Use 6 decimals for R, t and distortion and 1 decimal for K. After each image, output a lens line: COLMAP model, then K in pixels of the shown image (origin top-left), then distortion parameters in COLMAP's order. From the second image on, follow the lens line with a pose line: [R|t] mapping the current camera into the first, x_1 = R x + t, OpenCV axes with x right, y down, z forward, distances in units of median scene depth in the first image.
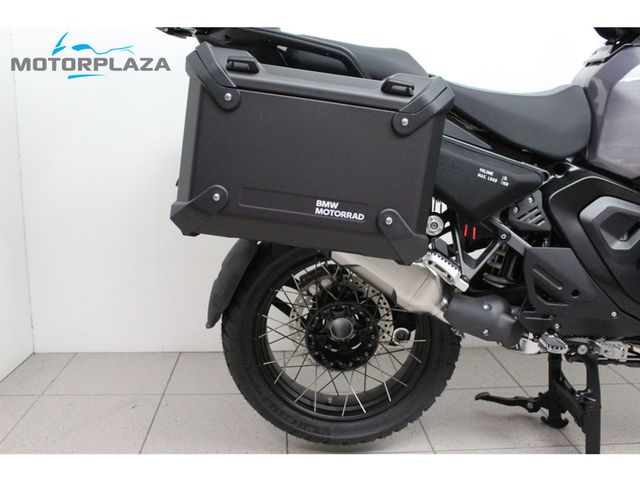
lens RADIAL K [[642.9, 0, 320.0], [0, 642.9, 240.0], [0, 0, 1]] dist [-0.126685, 0.130810]
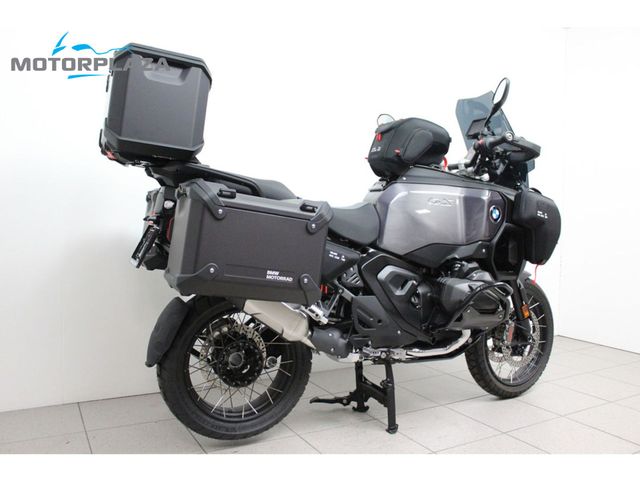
lens RADIAL K [[543.8, 0, 320.0], [0, 543.8, 240.0], [0, 0, 1]] dist [-0.168136, 0.180735]
pose [[0.902362, -0.009024, 0.430884, -0.372762], [0.070235, 0.989494, -0.126363, 0.037746], [-0.425217, 0.144289, 0.893516, -0.282674]]
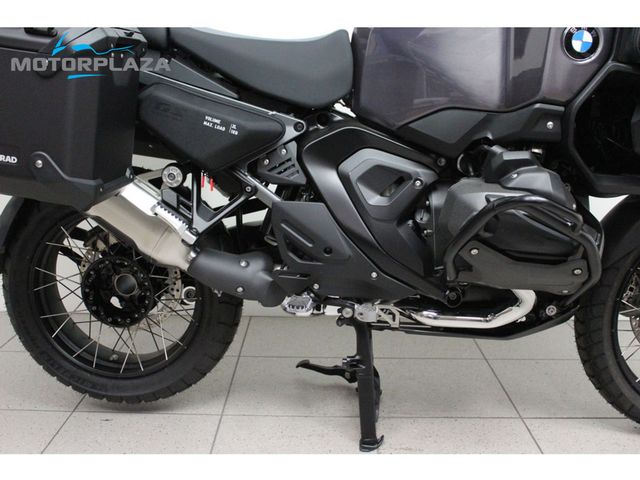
lens RADIAL K [[673.5, 0, 320.0], [0, 673.5, 240.0], [0, 0, 1]] dist [-0.084496, 0.026619]
pose [[0.997729, 0.020829, -0.064059, 0.447234], [-0.018663, 0.999240, 0.034232, 0.032920], [0.064723, -0.032959, 0.997359, -0.000437]]
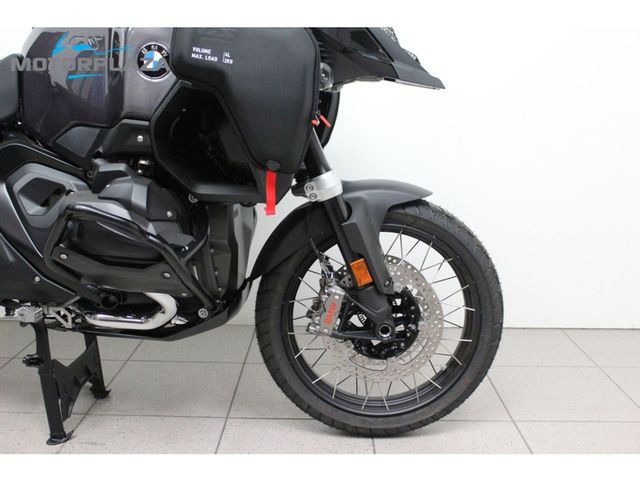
lens RADIAL K [[675.9, 0, 320.0], [0, 675.9, 240.0], [0, 0, 1]] dist [-0.078024, 0.012920]
pose [[0.996765, 0.015612, -0.078839, 0.998174], [-0.014658, 0.999812, 0.012663, 0.034305], [0.079021, -0.011466, 0.996807, -0.033361]]
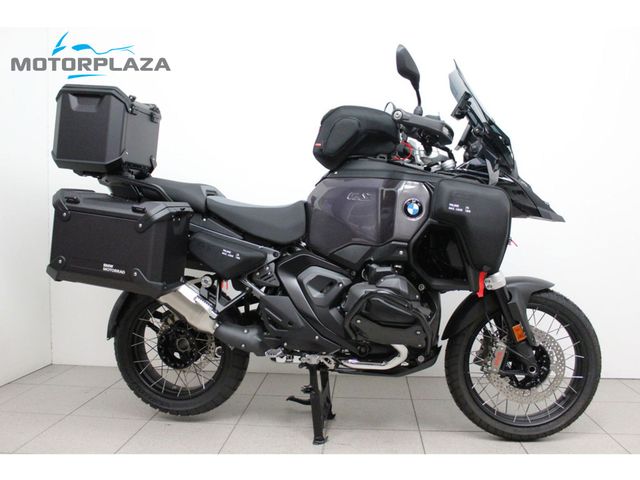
lens RADIAL K [[543.8, 0, 320.0], [0, 543.8, 240.0], [0, 0, 1]] dist [-0.168136, 0.180735]
pose [[0.988599, -0.000907, -0.150572, 0.683141], [-0.020838, 0.989536, -0.142774, 0.066933], [0.149126, 0.144284, 0.978235, -0.413775]]
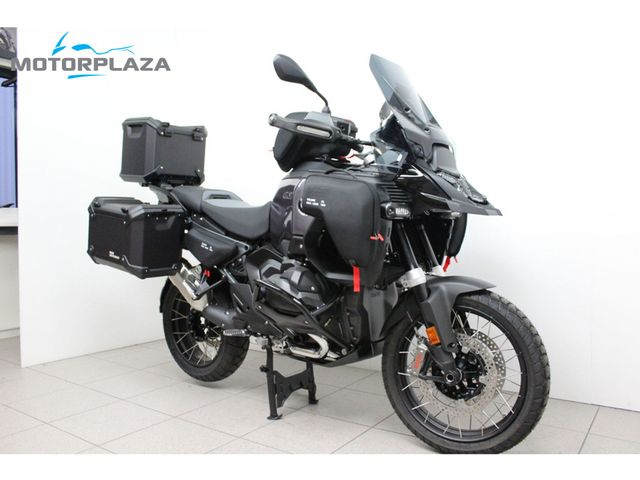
lens RADIAL K [[543.8, 0, 320.0], [0, 543.8, 240.0], [0, 0, 1]] dist [-0.168136, 0.180735]
pose [[0.780799, 0.004599, -0.624765, 1.564209], [-0.103345, 0.987149, -0.121889, 0.056340], [0.616175, 0.159737, 0.771240, -0.160090]]
